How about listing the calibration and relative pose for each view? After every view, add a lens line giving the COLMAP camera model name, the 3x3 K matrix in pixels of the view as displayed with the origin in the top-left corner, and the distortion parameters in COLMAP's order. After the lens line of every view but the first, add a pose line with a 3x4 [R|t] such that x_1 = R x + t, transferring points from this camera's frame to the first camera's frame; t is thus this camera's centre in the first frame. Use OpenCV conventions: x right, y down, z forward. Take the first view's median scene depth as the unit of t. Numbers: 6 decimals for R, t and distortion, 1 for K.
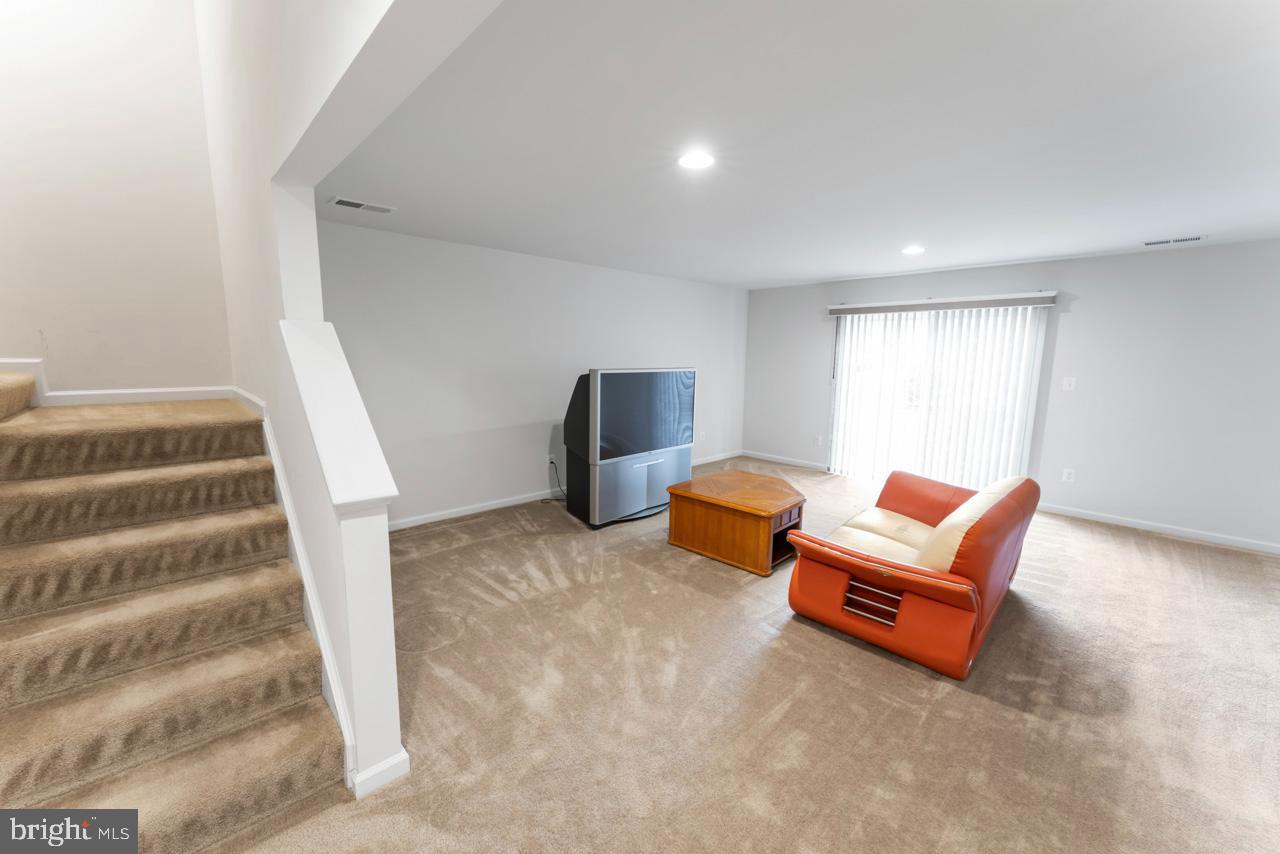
lens RADIAL K [[507.4, 0, 632.2], [0, 507.4, 427.0], [0, 0, 1]] dist [0.002373, 0.000193]
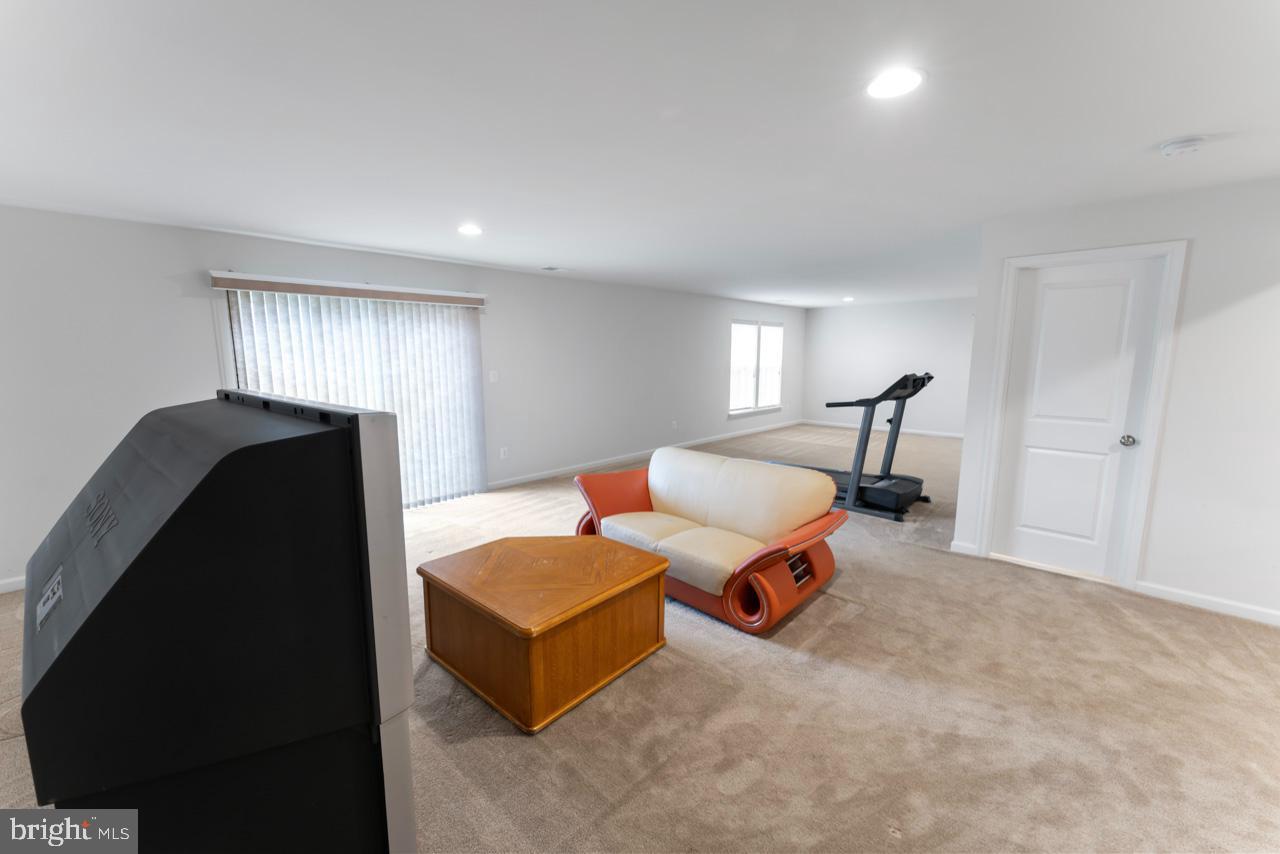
lens RADIAL K [[507.4, 0, 632.2], [0, 507.4, 427.0], [0, 0, 1]] dist [0.002373, 0.000193]
pose [[-0.059254, -0.152438, 0.986535, -0.347284], [0.145534, 0.976393, 0.159612, -0.120530], [-0.987577, 0.153032, -0.035670, 0.802194]]
